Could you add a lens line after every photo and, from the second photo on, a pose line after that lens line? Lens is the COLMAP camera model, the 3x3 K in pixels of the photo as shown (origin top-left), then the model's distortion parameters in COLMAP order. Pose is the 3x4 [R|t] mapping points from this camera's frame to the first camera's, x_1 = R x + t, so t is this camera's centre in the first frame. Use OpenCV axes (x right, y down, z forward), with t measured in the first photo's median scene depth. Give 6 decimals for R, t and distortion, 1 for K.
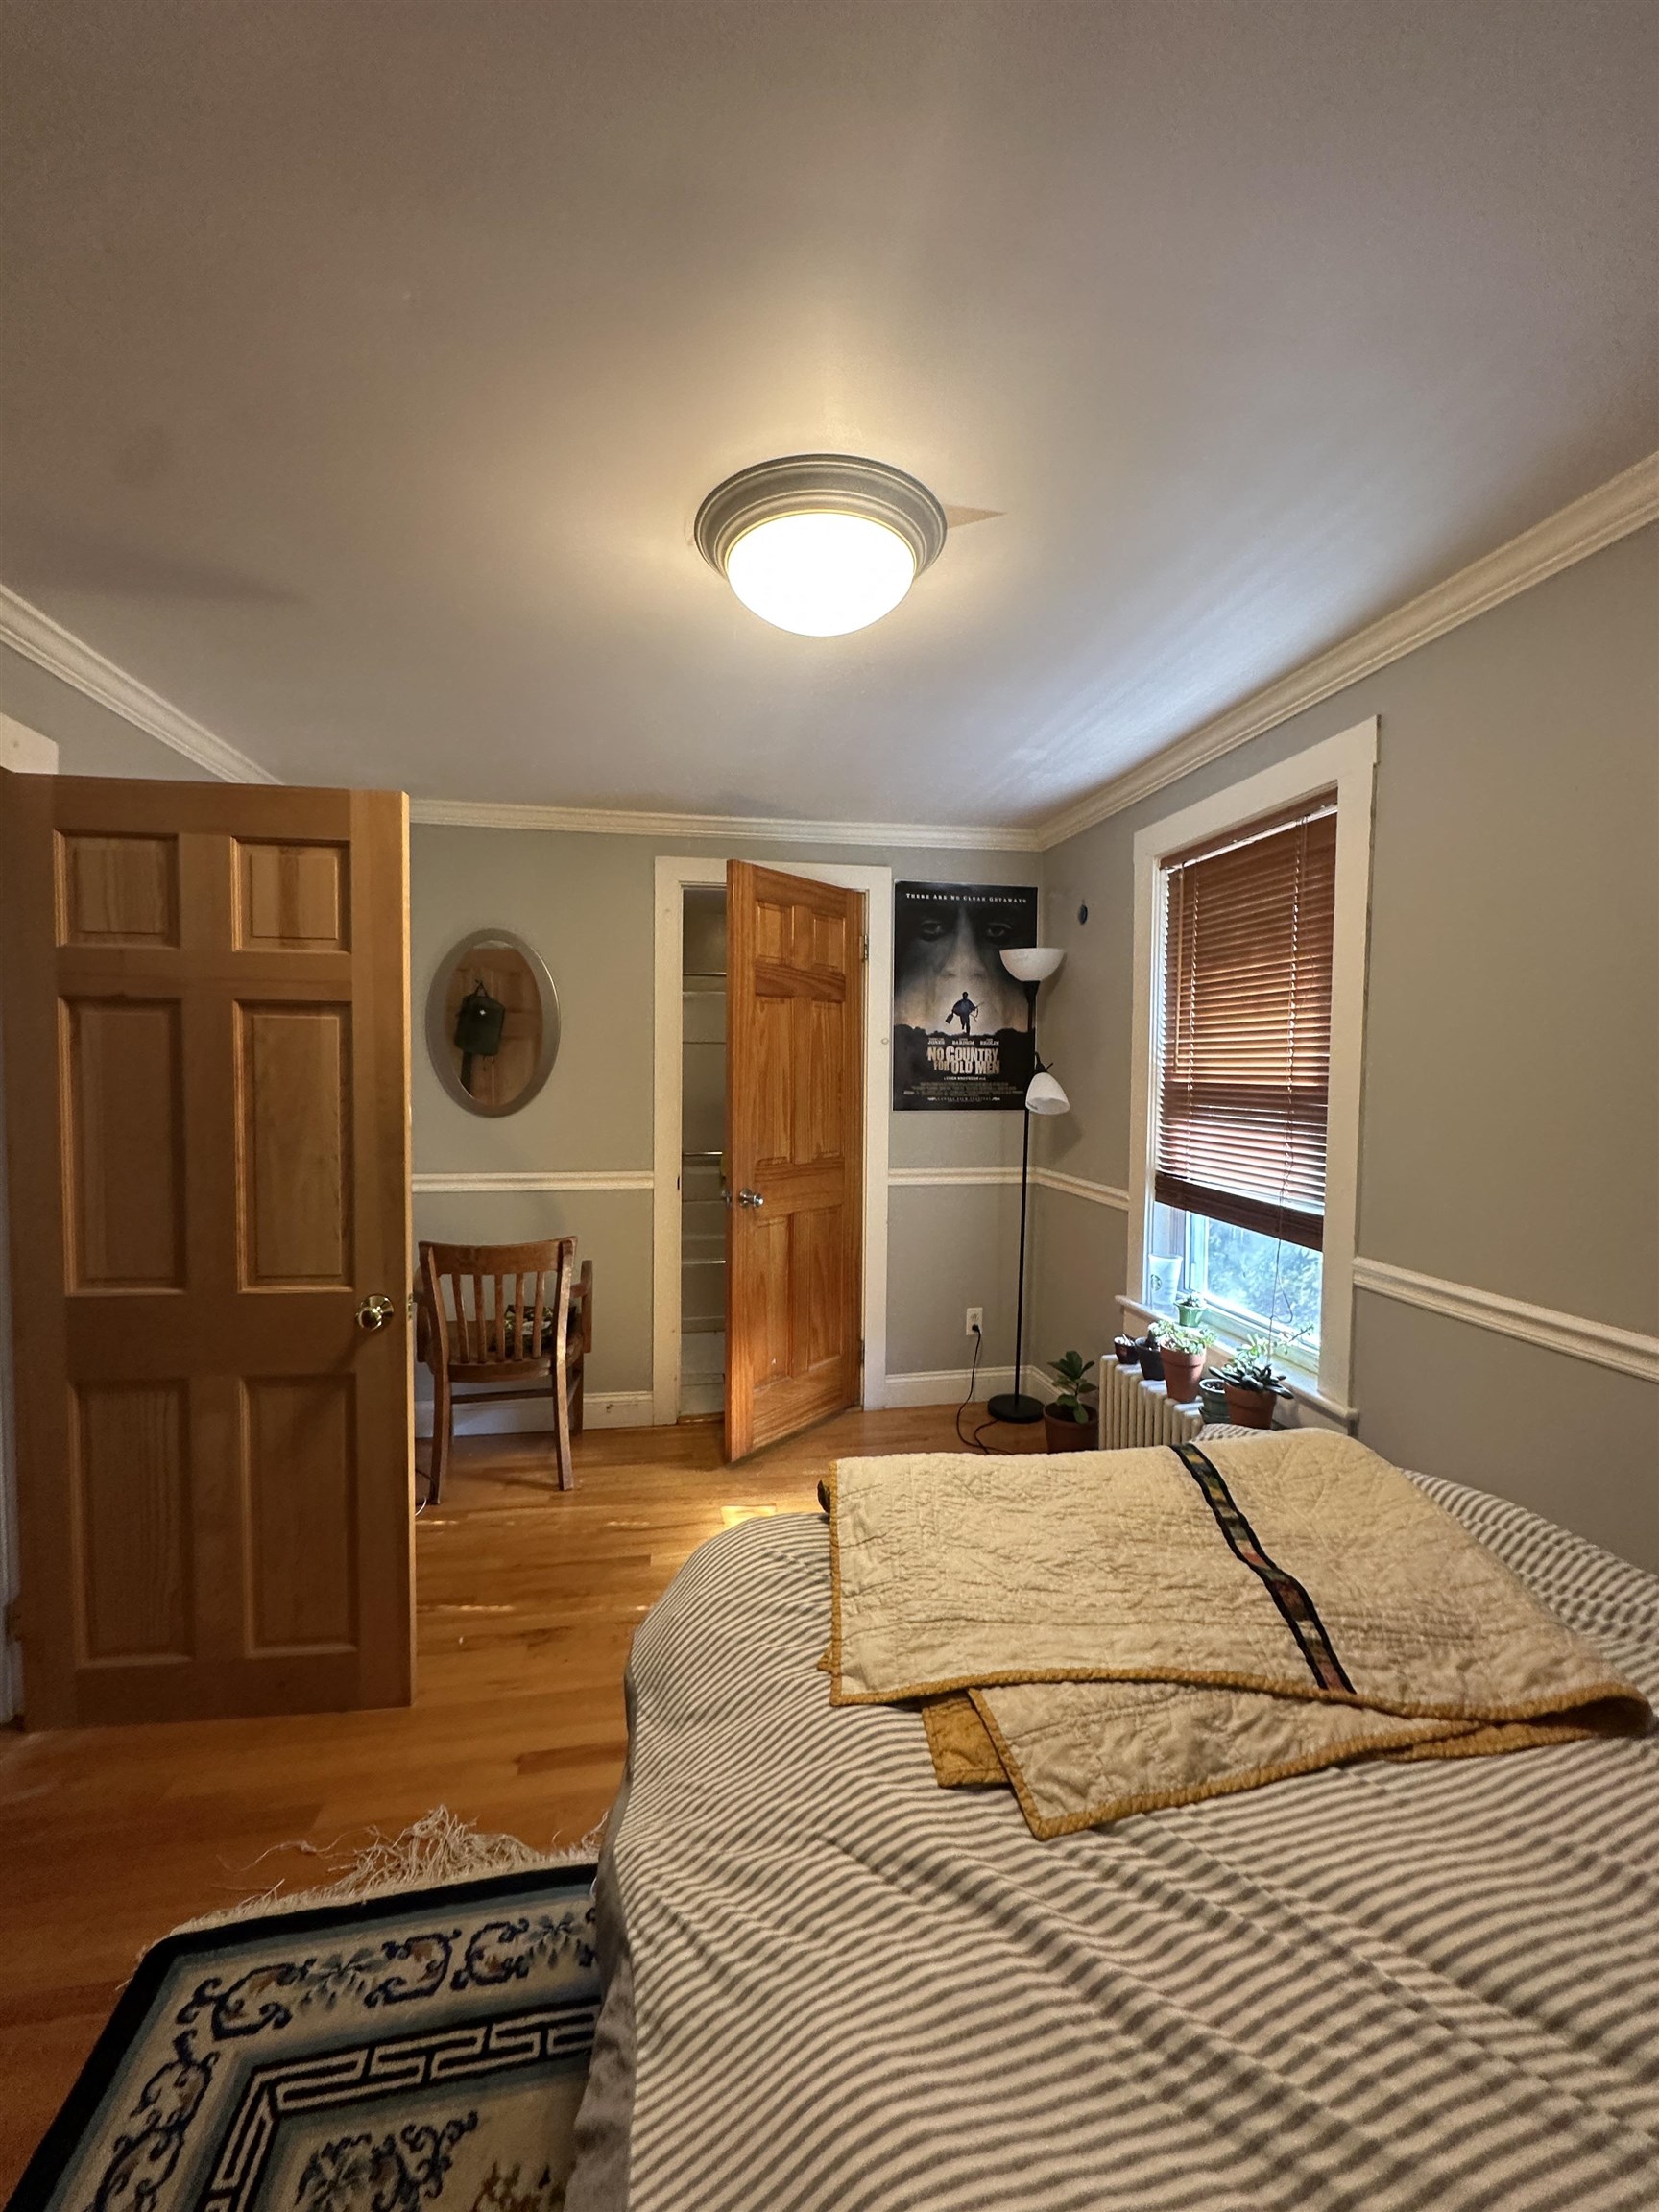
lens RADIAL K [[880.3, 0, 823.5], [0, 880.3, 1100.5], [0, 0, 1]] dist [-0.003673, 0.000533]
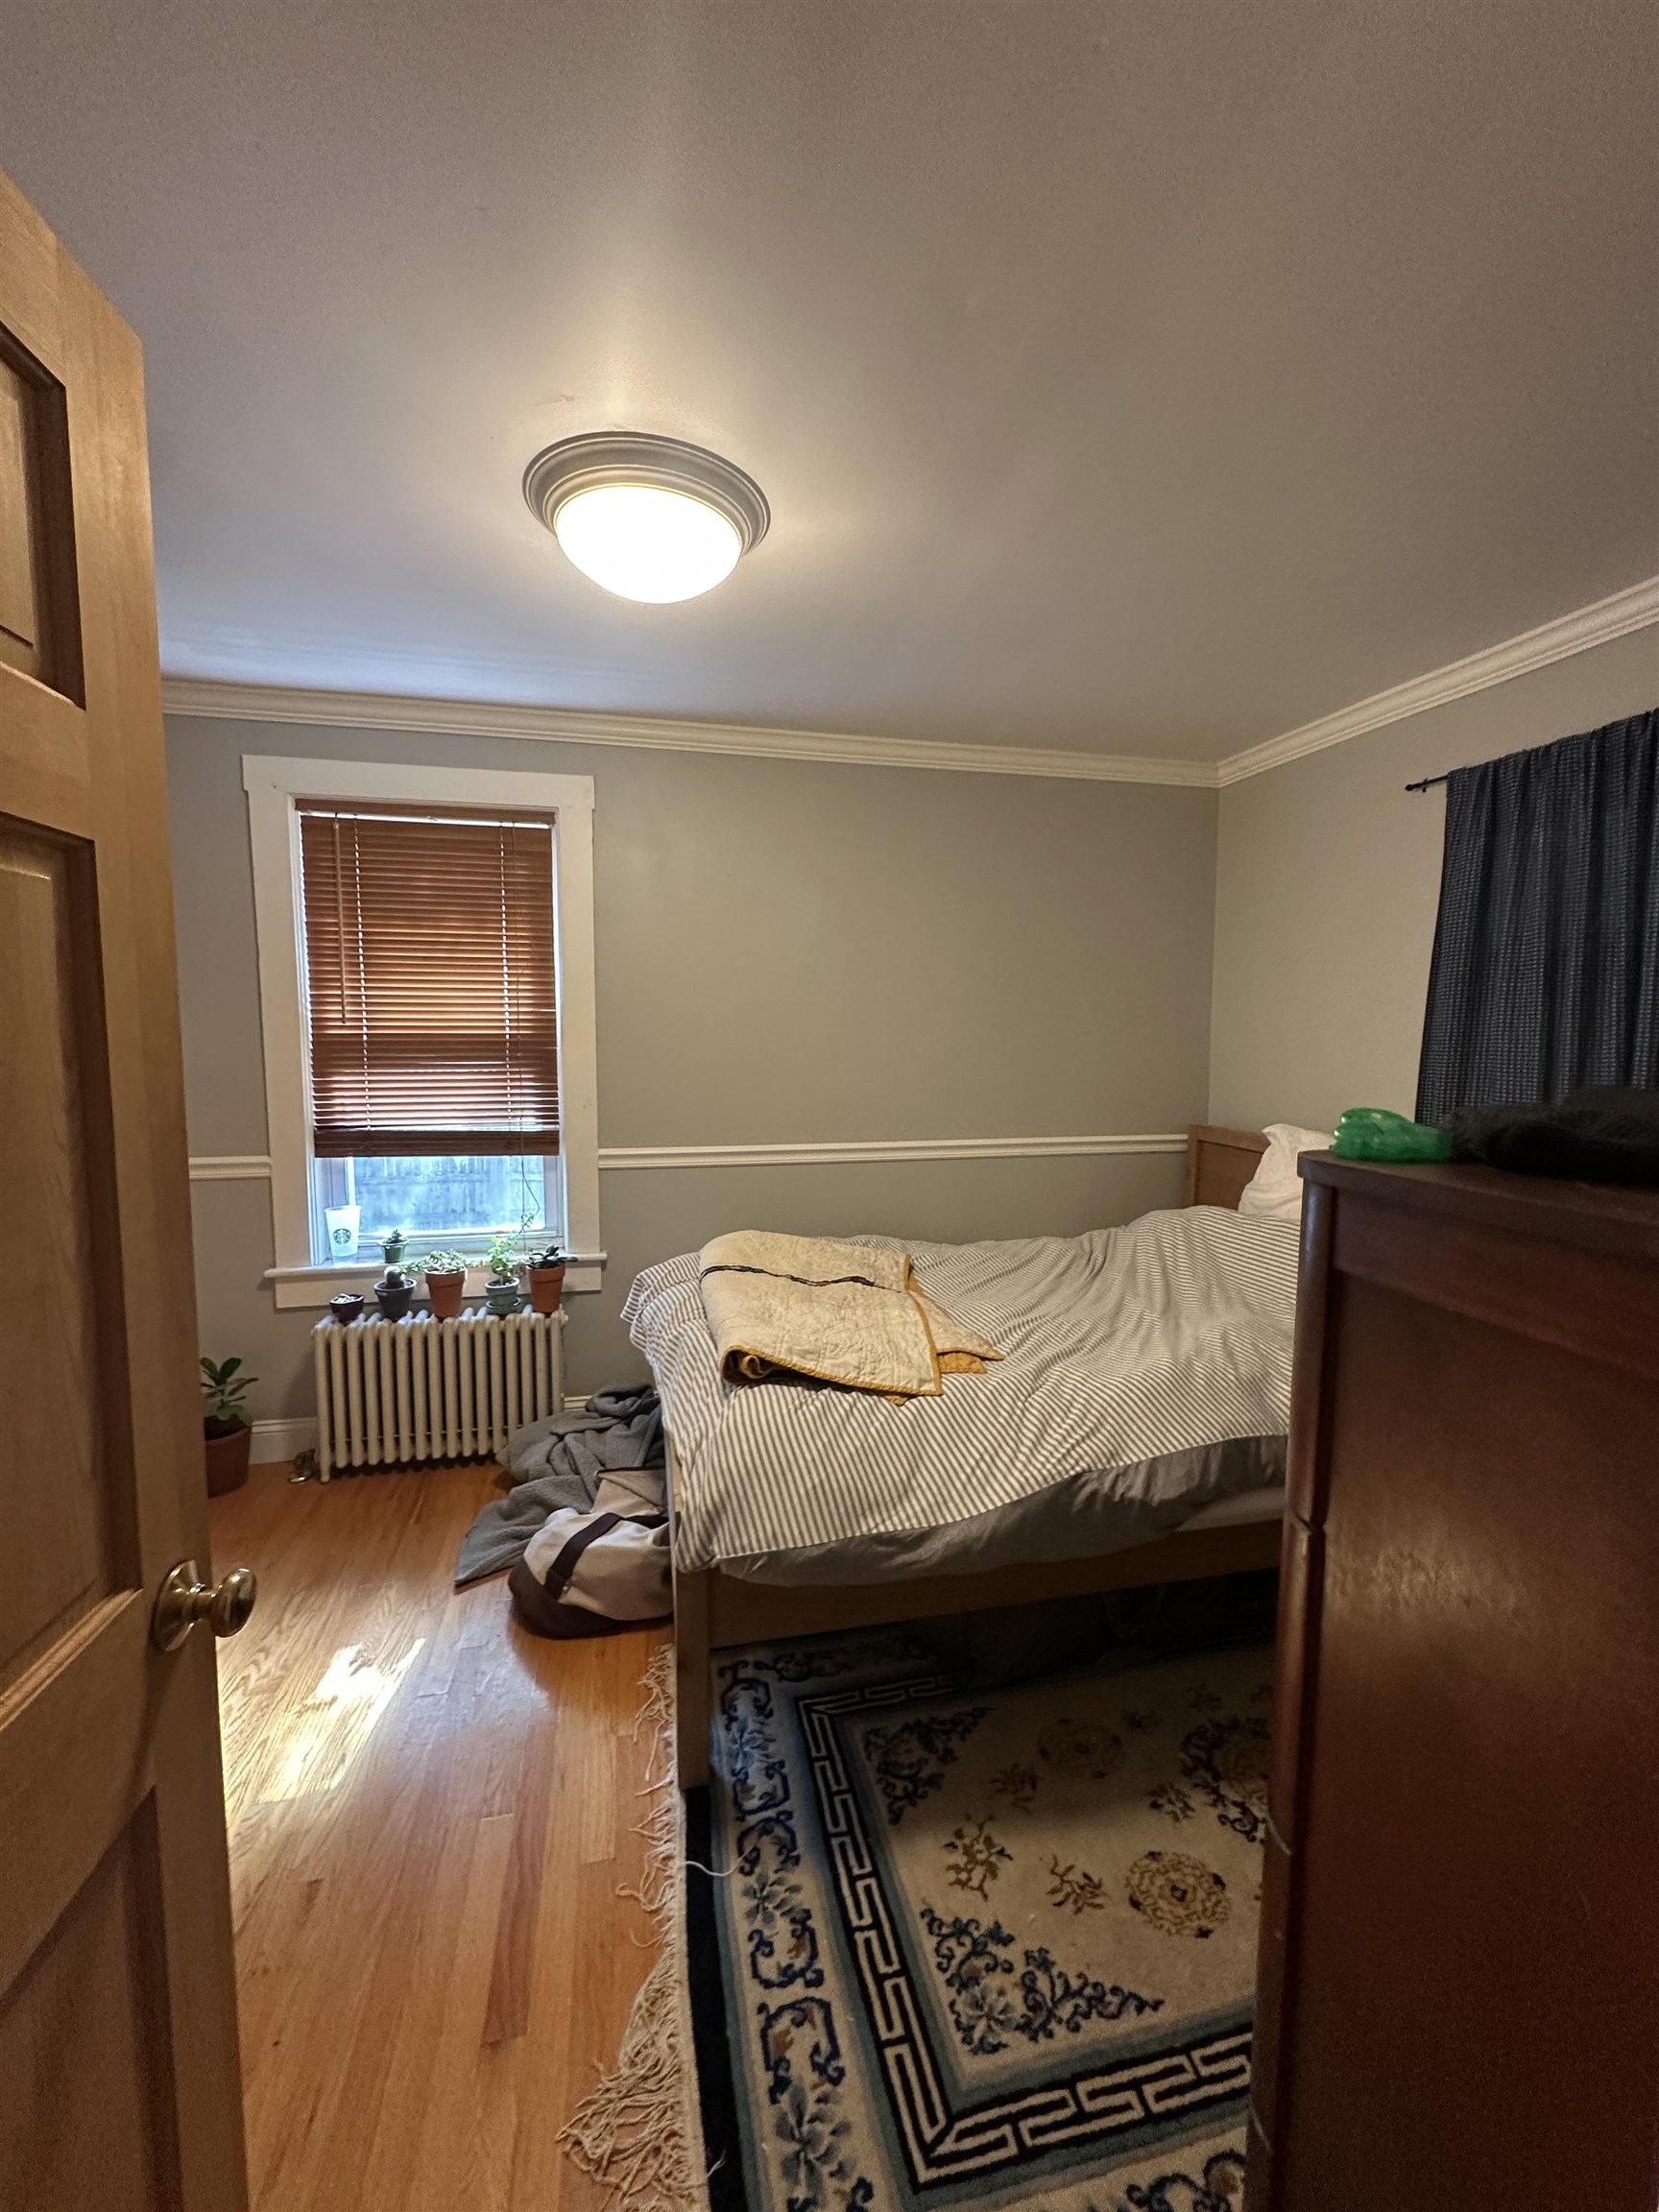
lens RADIAL K [[880.3, 0, 832.2], [0, 880.3, 1099.8], [0, 0, 1]] dist [-0.003673, 0.000533]
pose [[-0.032352, -0.095047, 0.994947, -1.217916], [0.036795, 0.994680, 0.096218, -0.043580], [-0.998799, 0.039722, -0.028683, 0.922323]]
